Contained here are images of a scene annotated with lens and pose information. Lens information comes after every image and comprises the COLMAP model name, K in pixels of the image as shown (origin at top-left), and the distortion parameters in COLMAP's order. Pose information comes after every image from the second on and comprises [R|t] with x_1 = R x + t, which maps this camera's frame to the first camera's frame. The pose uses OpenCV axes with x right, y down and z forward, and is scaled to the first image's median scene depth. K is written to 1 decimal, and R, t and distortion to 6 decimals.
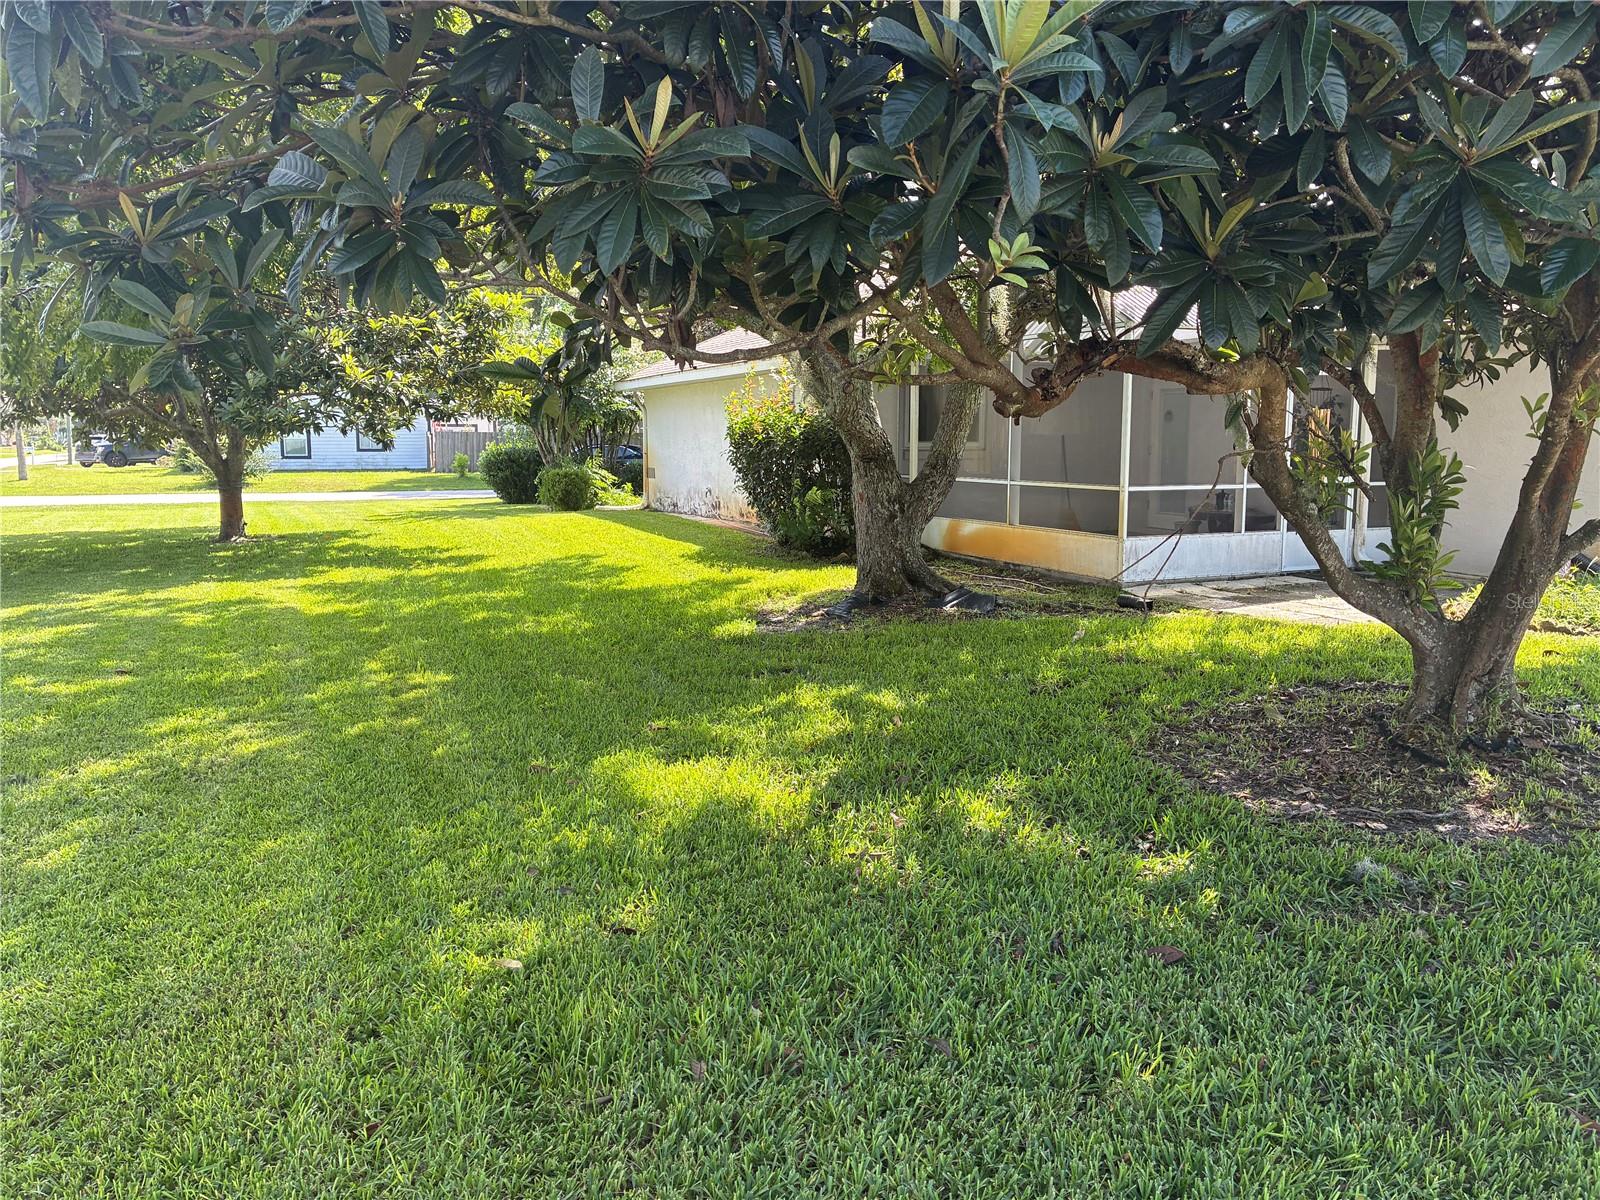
lens RADIAL K [[1213.9, 0, 803.1], [0, 1213.9, 604.7], [0, 0, 1]] dist [0.036666, -0.004598]
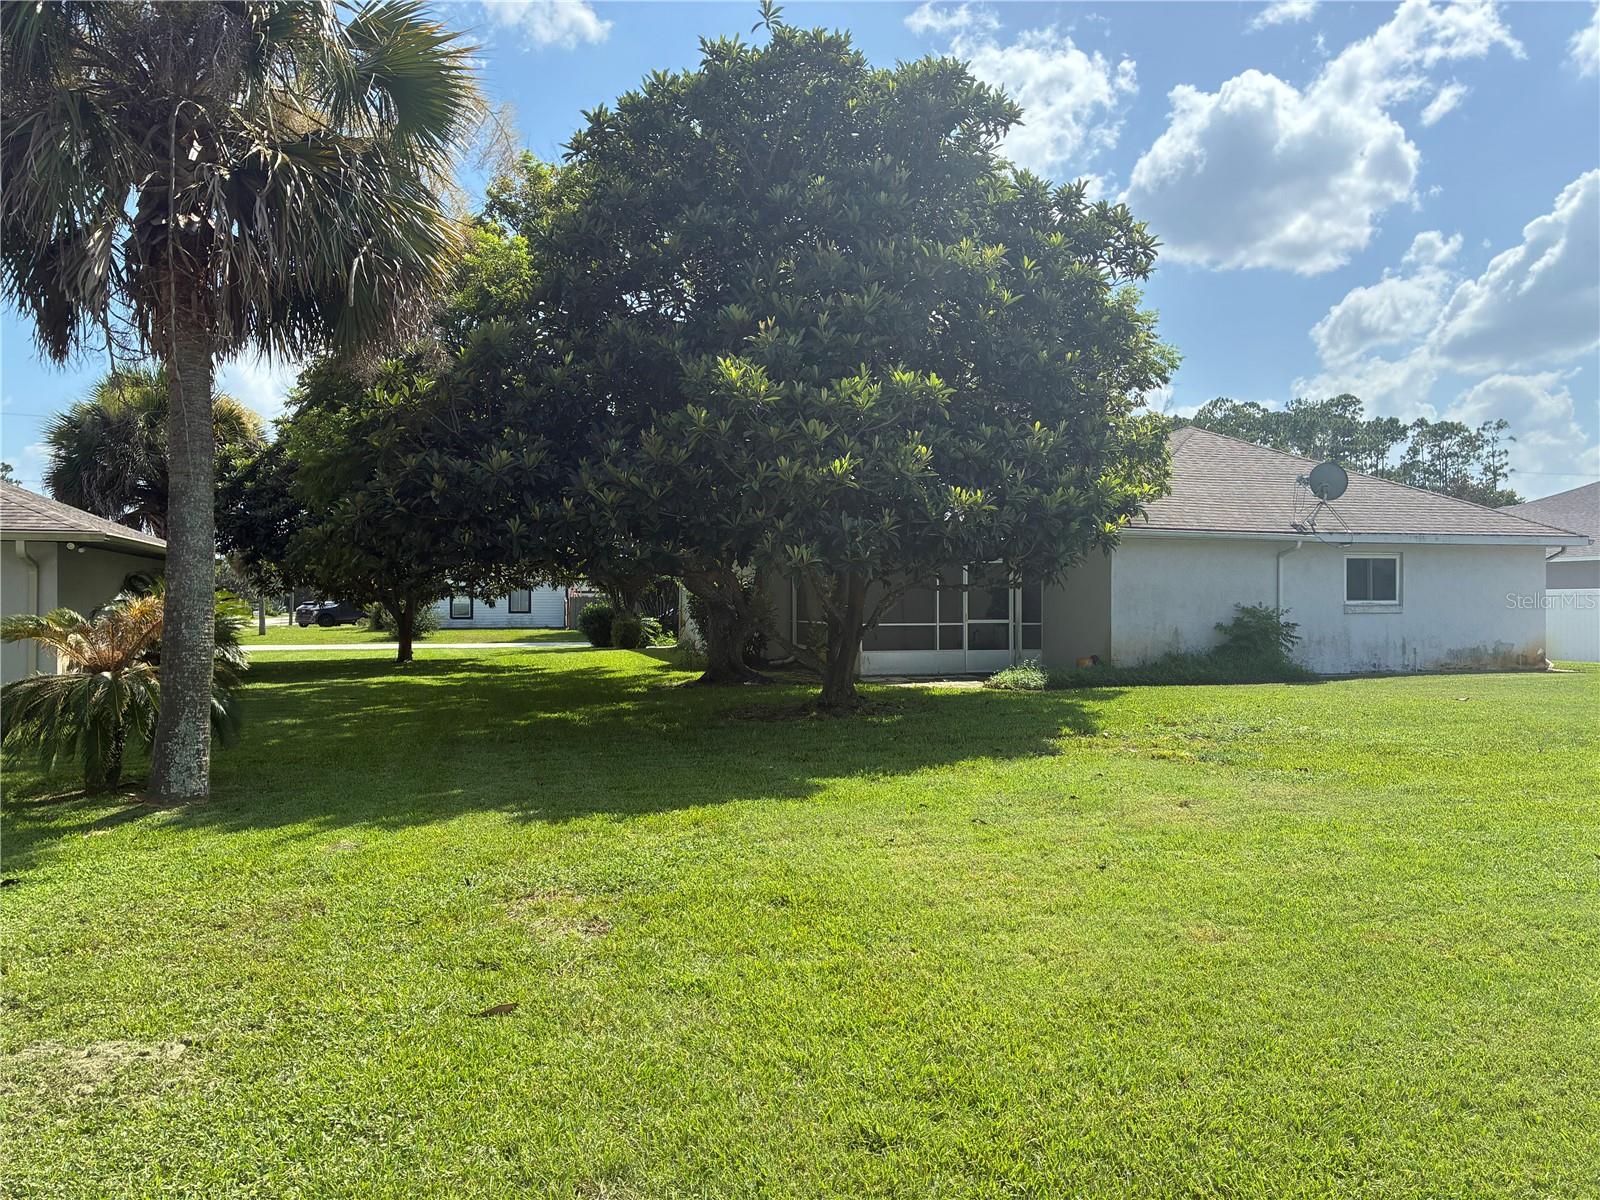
lens RADIAL K [[1213.9, 0, 799.8], [0, 1213.9, 598.1], [0, 0, 1]] dist [0.036666, -0.004598]
pose [[0.991426, -0.004762, -0.130585, 0.152560], [-0.013437, 0.990323, -0.138126, 0.044954], [0.129979, 0.138697, 0.981768, -0.303730]]
